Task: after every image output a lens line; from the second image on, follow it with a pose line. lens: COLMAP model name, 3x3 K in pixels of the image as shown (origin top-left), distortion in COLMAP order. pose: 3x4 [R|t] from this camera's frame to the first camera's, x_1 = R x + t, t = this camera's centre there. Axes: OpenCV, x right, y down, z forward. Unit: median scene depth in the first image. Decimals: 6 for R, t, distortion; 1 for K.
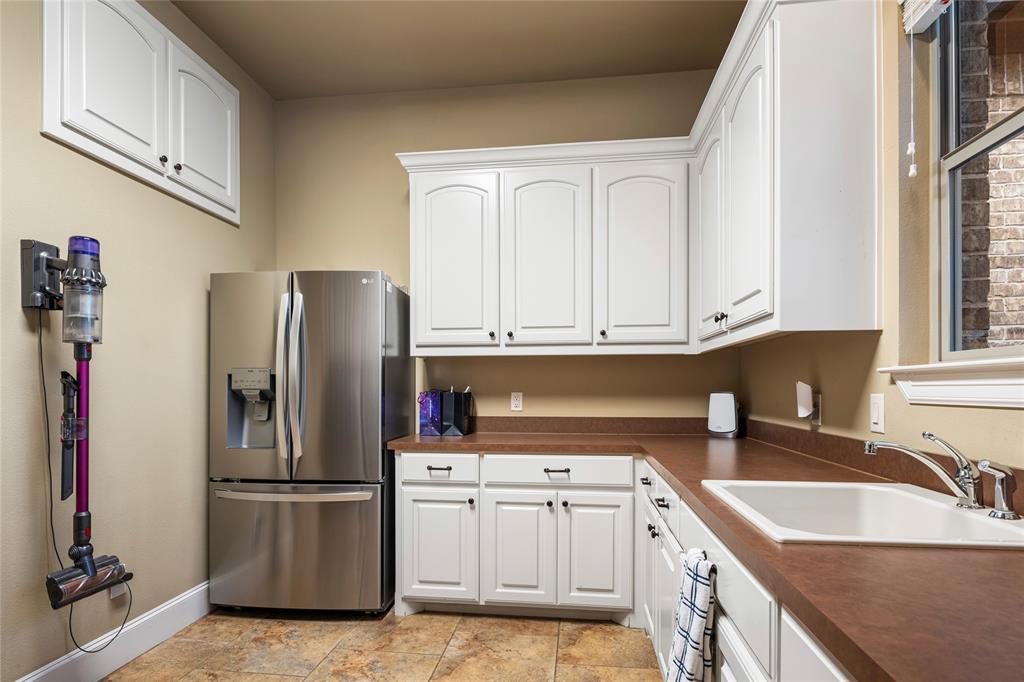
lens RADIAL K [[558.5, 0, 508.8], [0, 558.5, 384.9], [0, 0, 1]] dist [-0.004175, -0.000785]
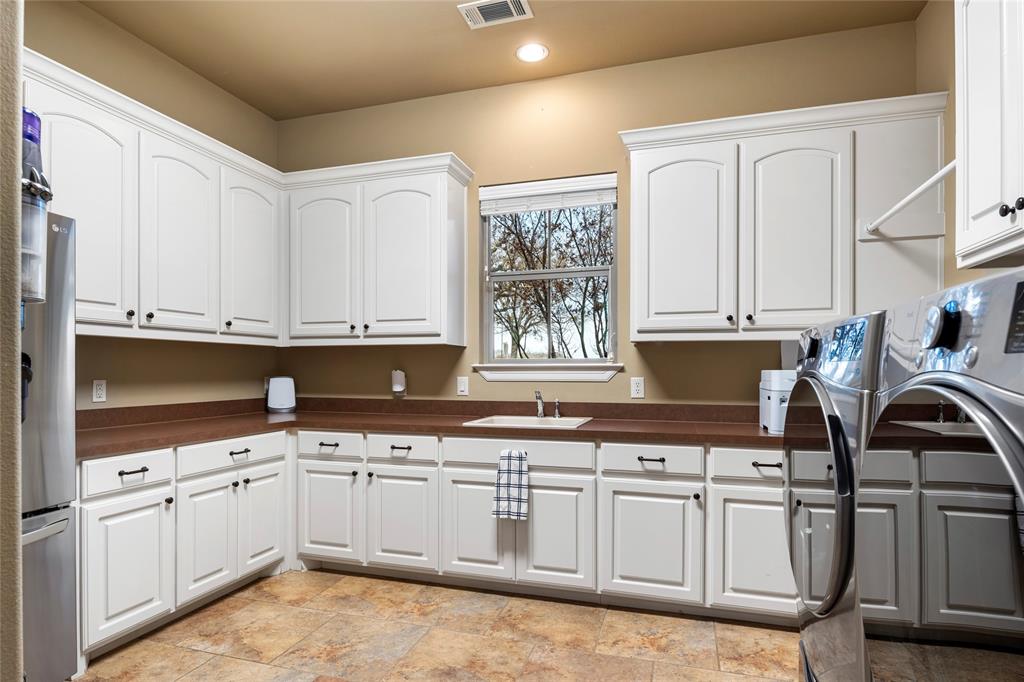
lens RADIAL K [[546.0, 0, 511.9], [0, 546.0, 371.2], [0, 0, 1]] dist [-0.001123, -0.000494]
pose [[0.169830, 0.002509, 0.985470, -0.851738], [-0.004690, 0.999987, -0.001737, -0.001975], [-0.985462, -0.004327, 0.169840, 0.308858]]
